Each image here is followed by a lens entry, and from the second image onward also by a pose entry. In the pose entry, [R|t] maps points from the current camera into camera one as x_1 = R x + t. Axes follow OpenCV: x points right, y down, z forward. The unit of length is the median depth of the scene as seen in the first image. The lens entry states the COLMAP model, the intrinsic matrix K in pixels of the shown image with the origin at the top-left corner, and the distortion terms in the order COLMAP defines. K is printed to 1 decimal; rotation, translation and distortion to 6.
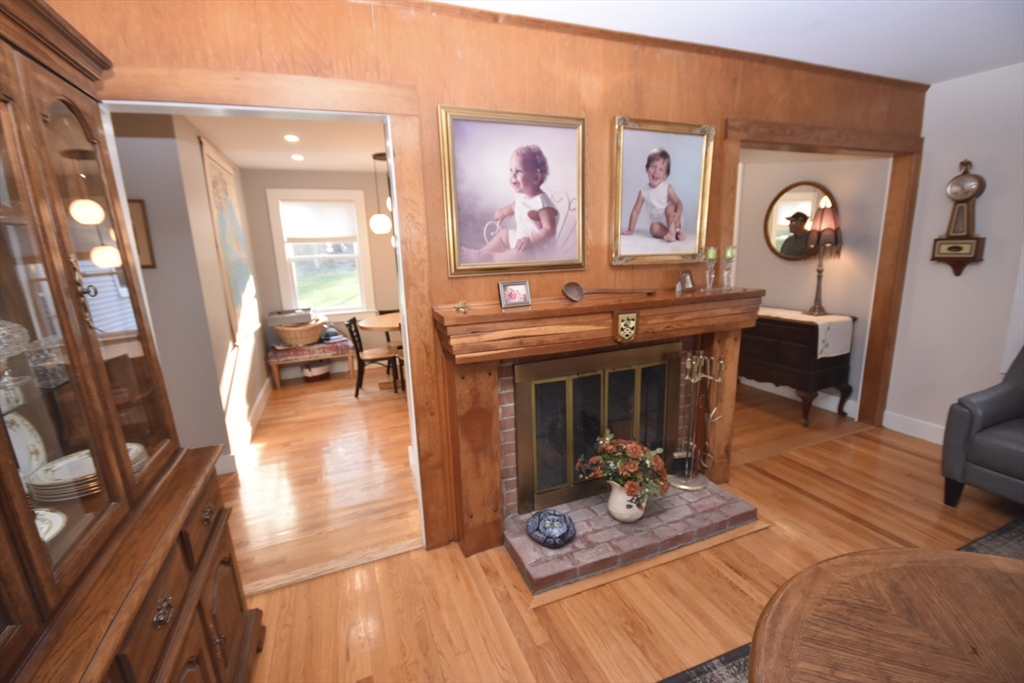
lens RADIAL K [[453.4, 0, 515.7], [0, 453.4, 346.4], [0, 0, 1]] dist [0.012461, -0.015263]
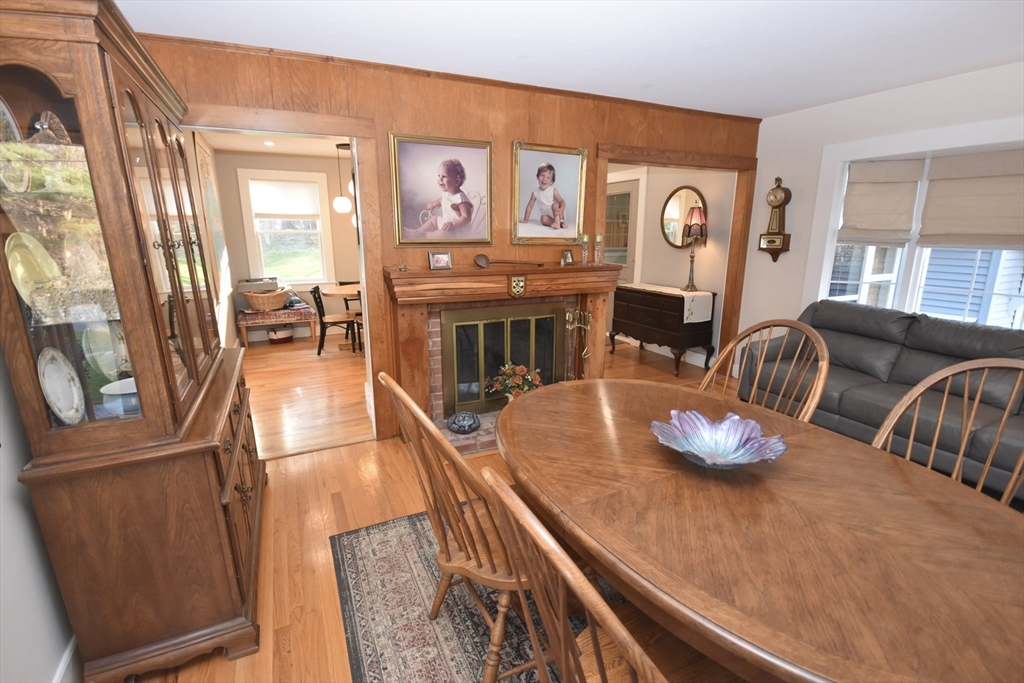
lens RADIAL K [[469.0, 0, 511.5], [0, 469.0, 344.8], [0, 0, 1]] dist [-0.000116, -0.001018]
pose [[0.997261, 0.019628, 0.071312, 0.107897], [-0.021308, 0.999511, 0.022882, 0.101497], [-0.070828, -0.024339, 0.997192, -0.464431]]
